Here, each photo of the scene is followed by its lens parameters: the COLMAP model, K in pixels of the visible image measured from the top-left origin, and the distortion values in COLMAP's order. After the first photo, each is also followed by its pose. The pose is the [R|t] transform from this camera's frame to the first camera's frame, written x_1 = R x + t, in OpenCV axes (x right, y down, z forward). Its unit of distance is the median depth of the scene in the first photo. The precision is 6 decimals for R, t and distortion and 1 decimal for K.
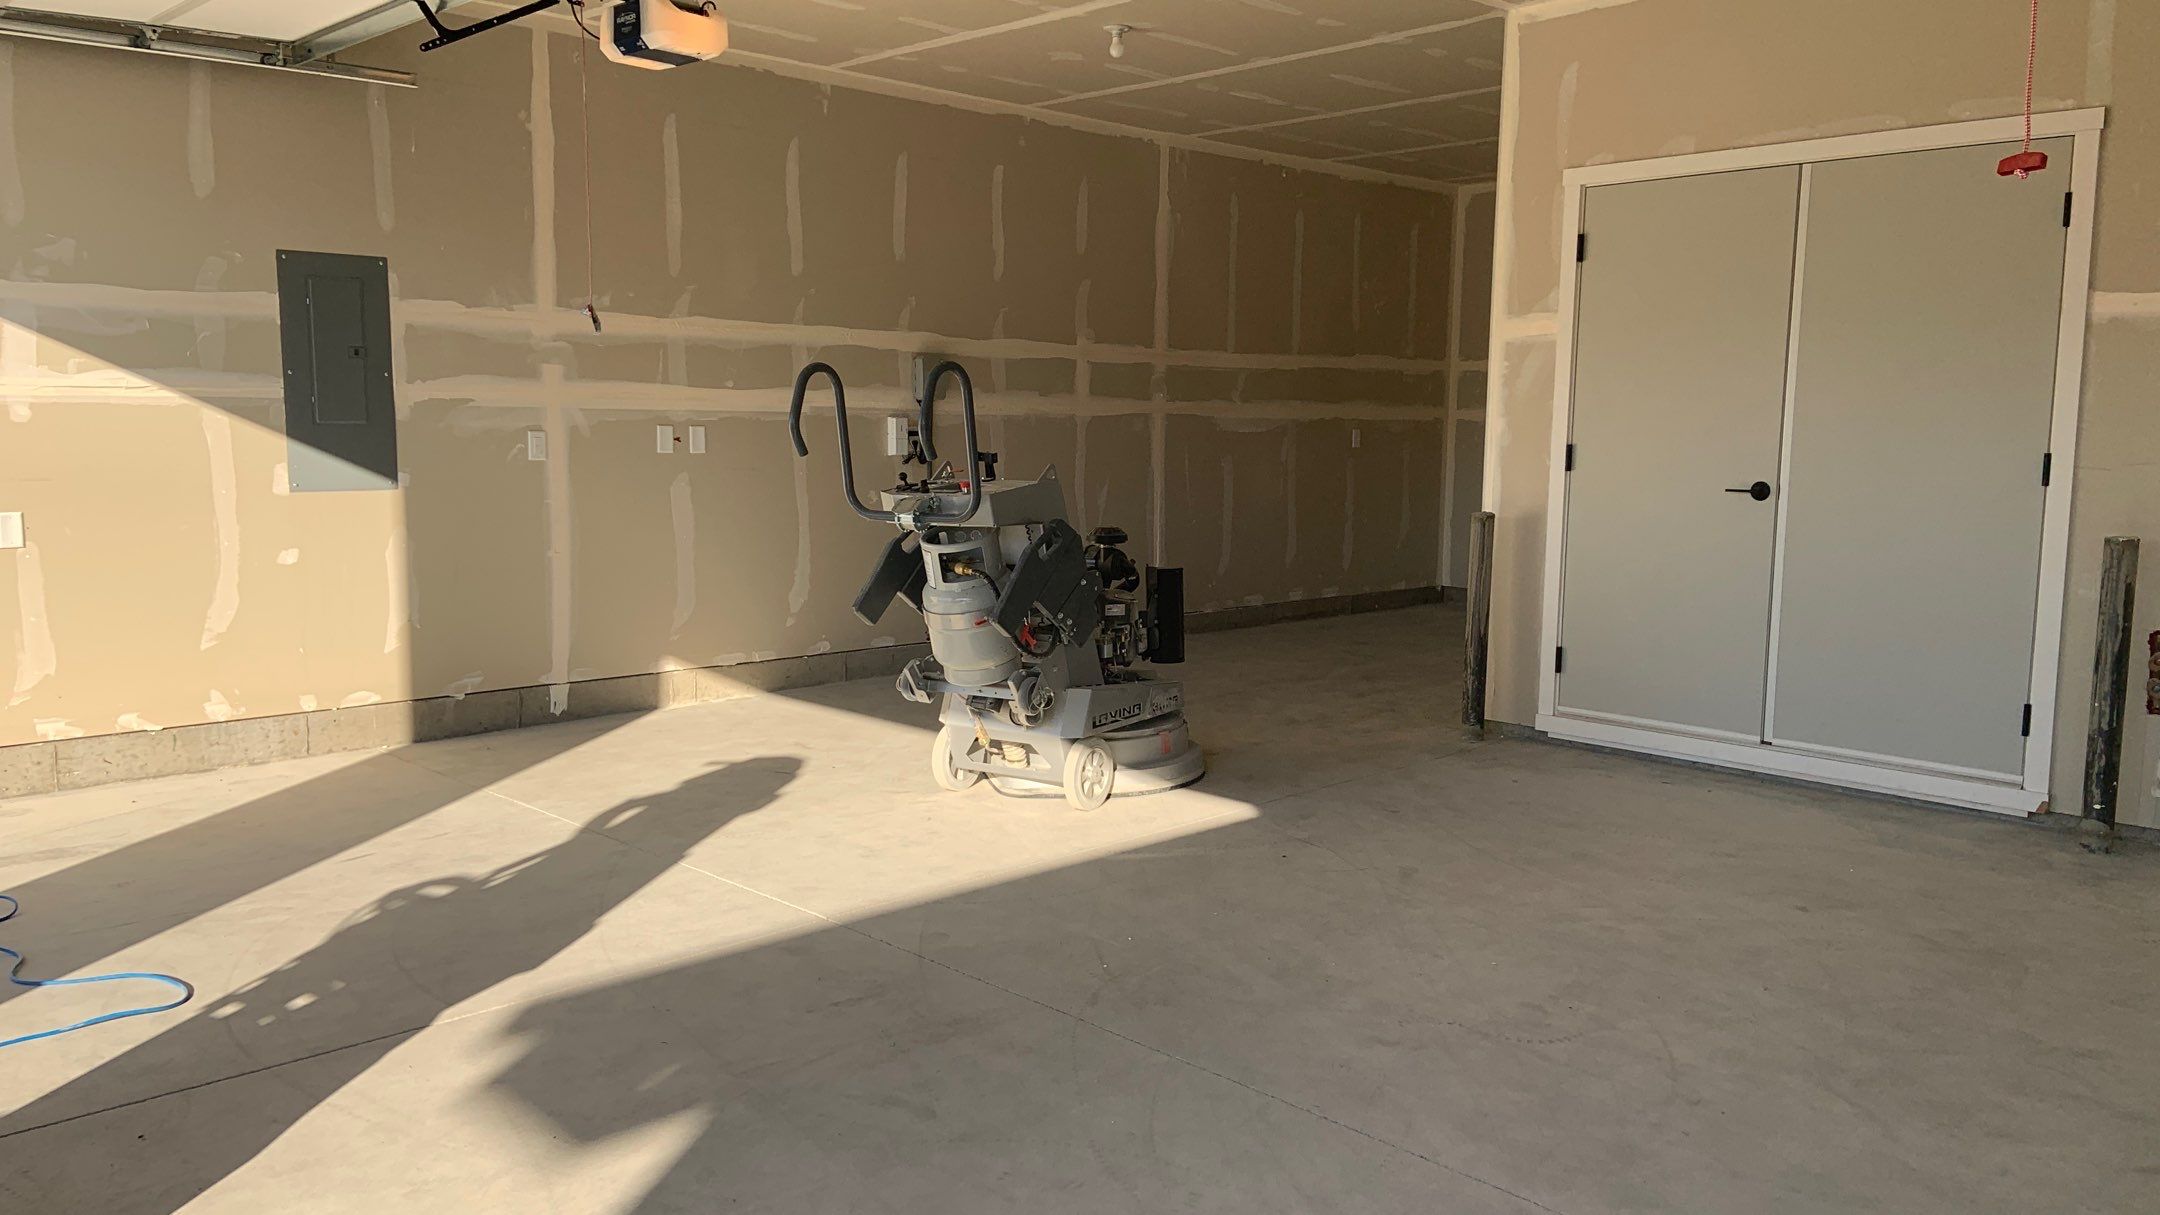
lens RADIAL K [[1623.2, 0, 1113.8], [0, 1623.2, 608.5], [0, 0, 1]] dist [0.099086, -0.102434]
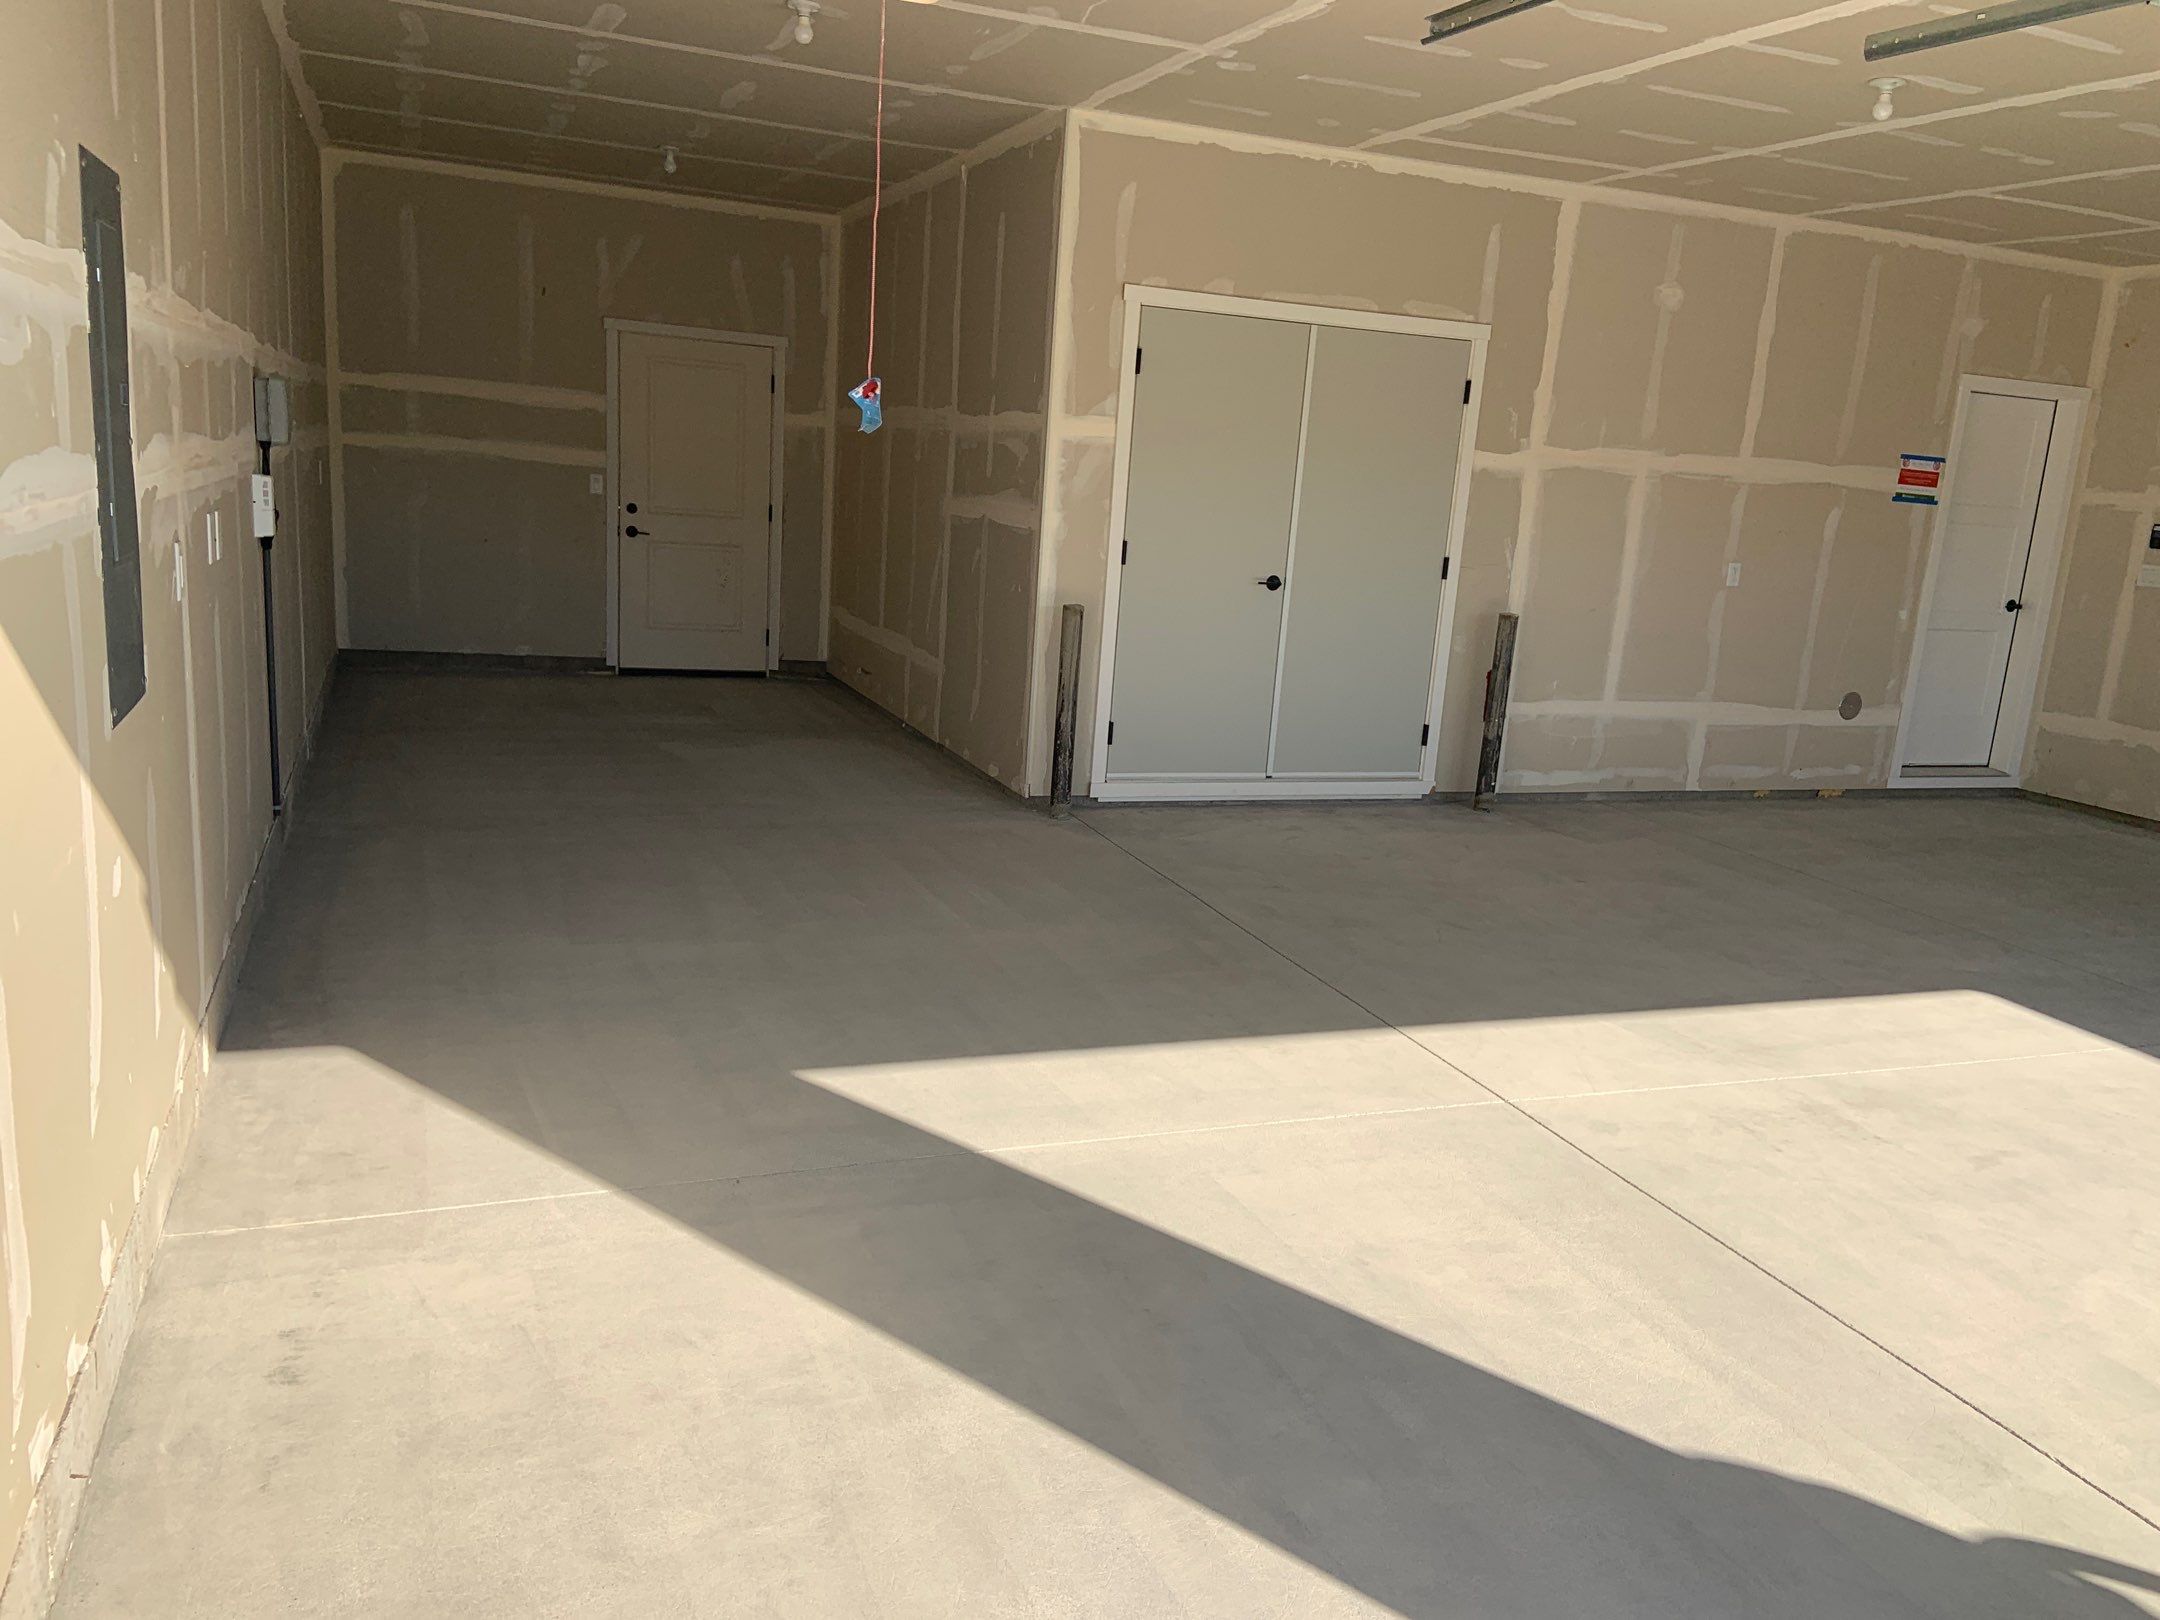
lens RADIAL K [[1627.2, 0, 1090.9], [0, 1627.2, 825.7], [0, 0, 1]] dist [0.121868, -0.148769]
pose [[0.388763, -0.182423, 0.903098, -0.805844], [0.042343, 0.982704, 0.180275, -0.115222], [-0.920364, -0.031845, 0.389763, 0.600319]]
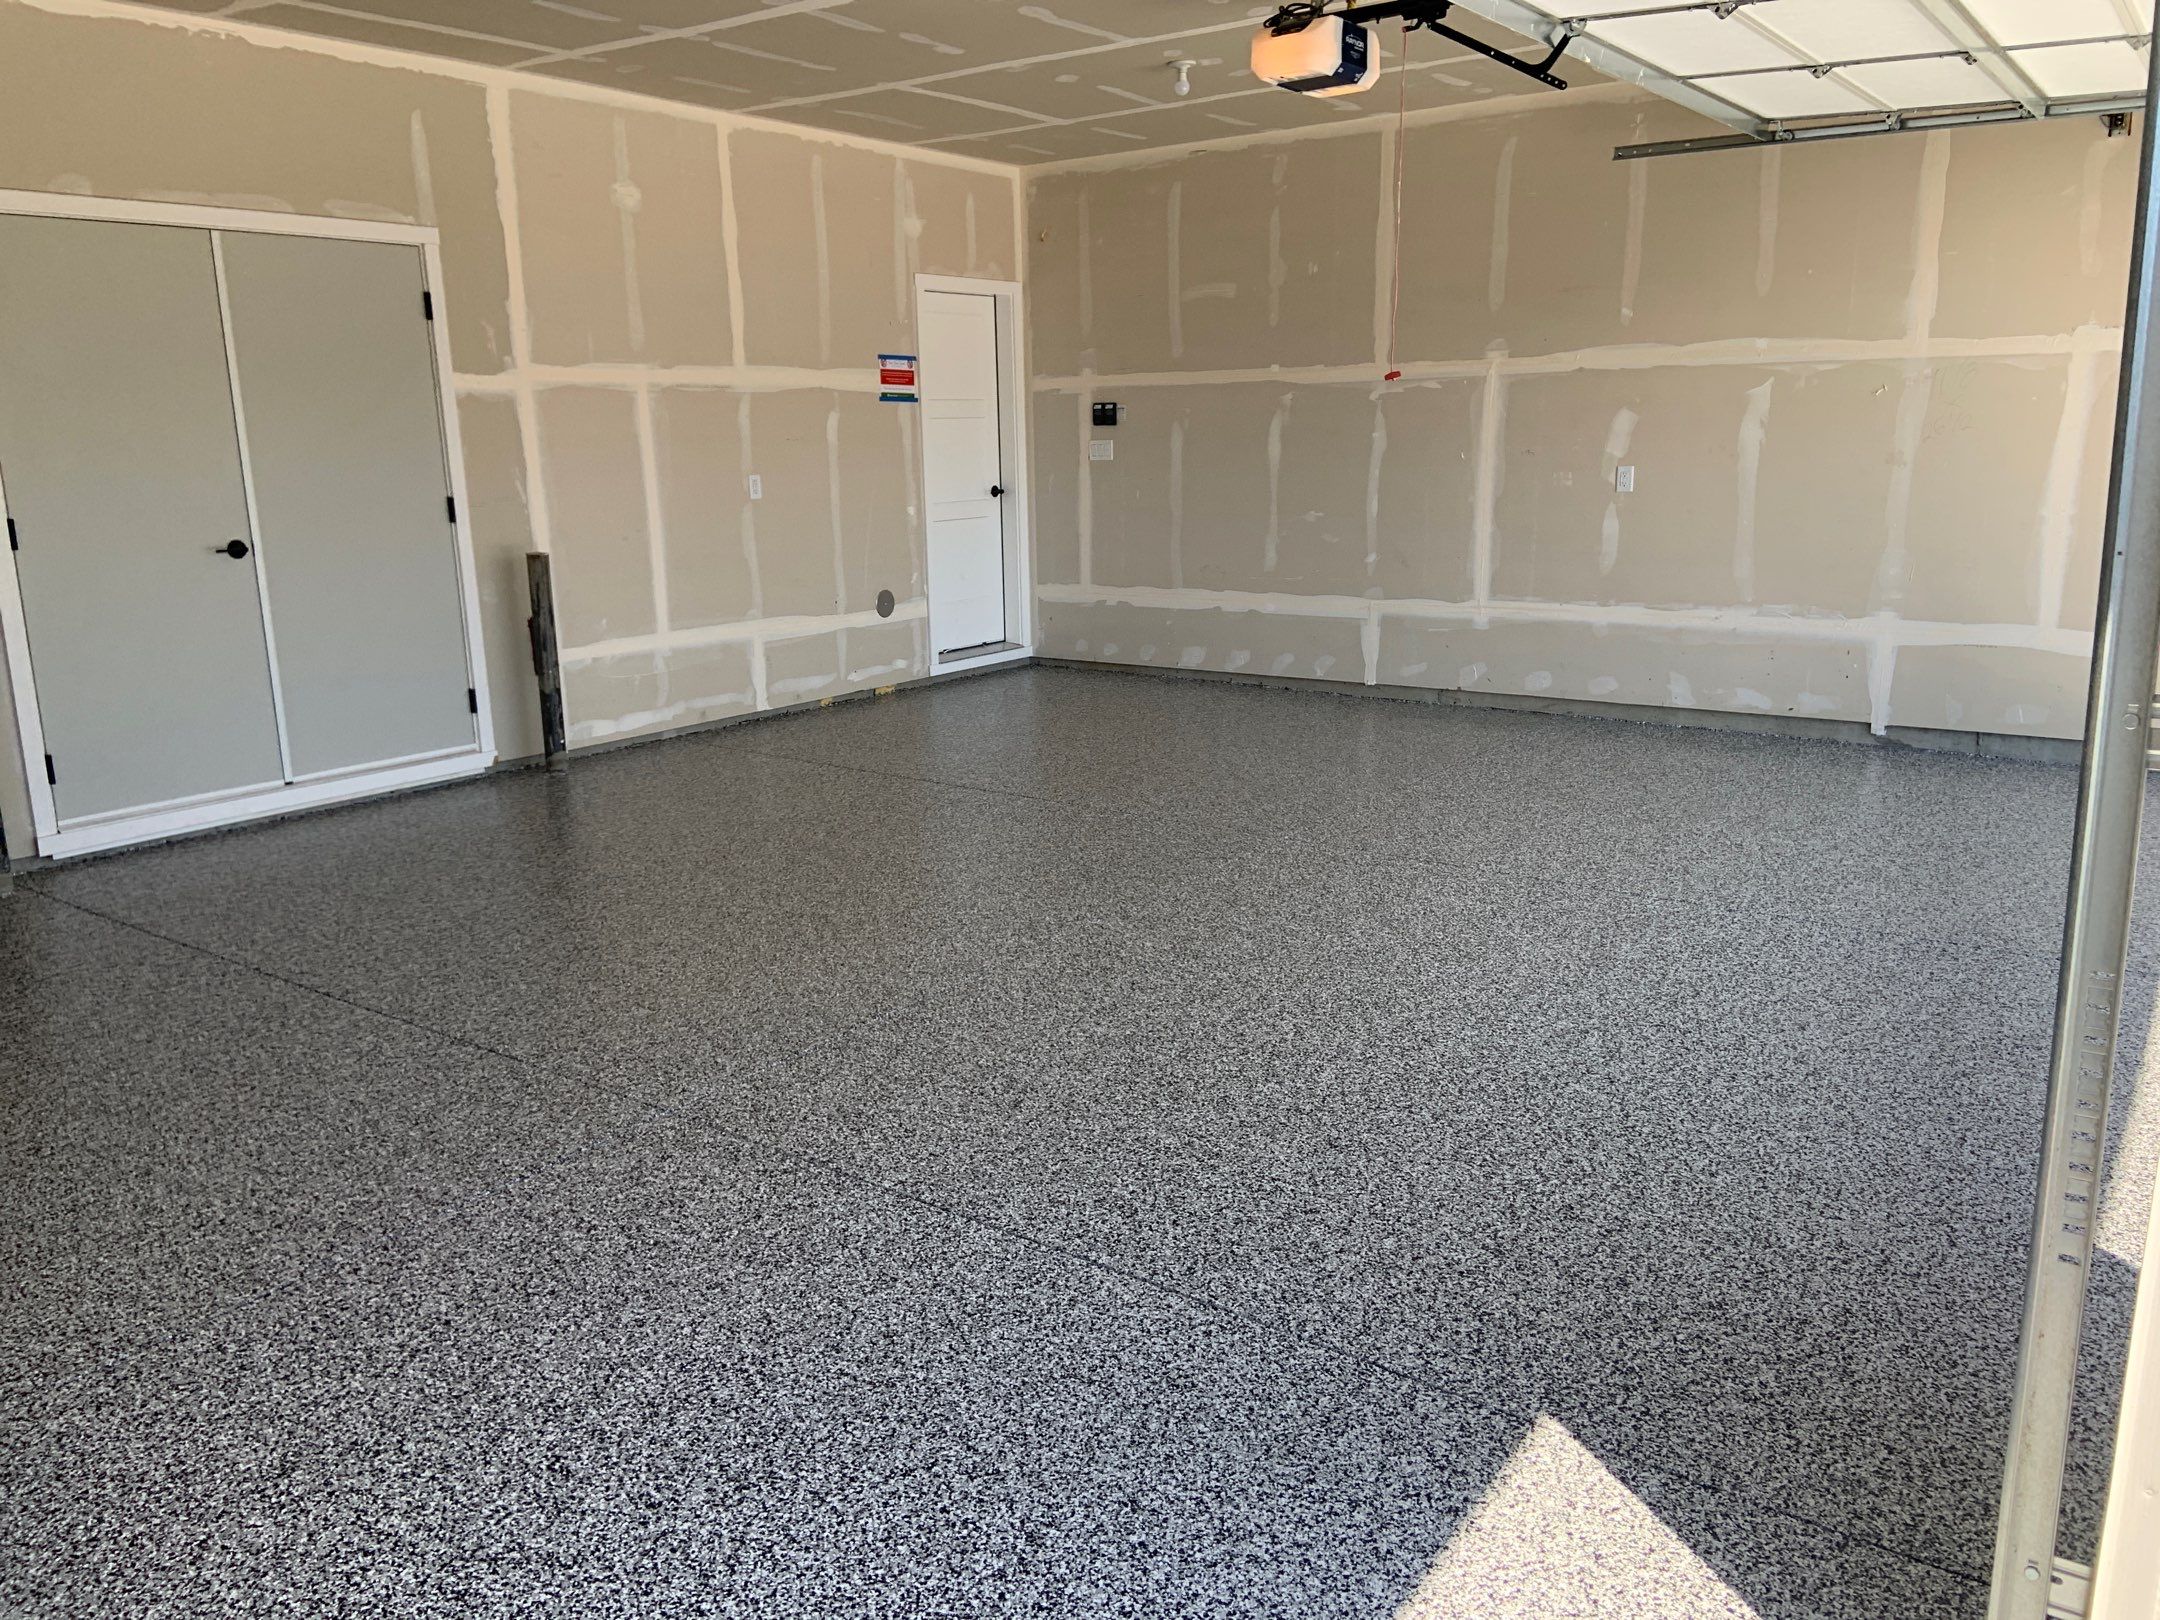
lens RADIAL K [[1627.2, 0, 1055.1], [0, 1627.2, 814.5], [0, 0, 1]] dist [0.121868, -0.148769]
pose [[-0.163649, -0.237111, 0.957600, -0.703966], [0.134115, 0.956327, 0.259715, -0.109242], [-0.977360, 0.170931, -0.124701, 0.624374]]
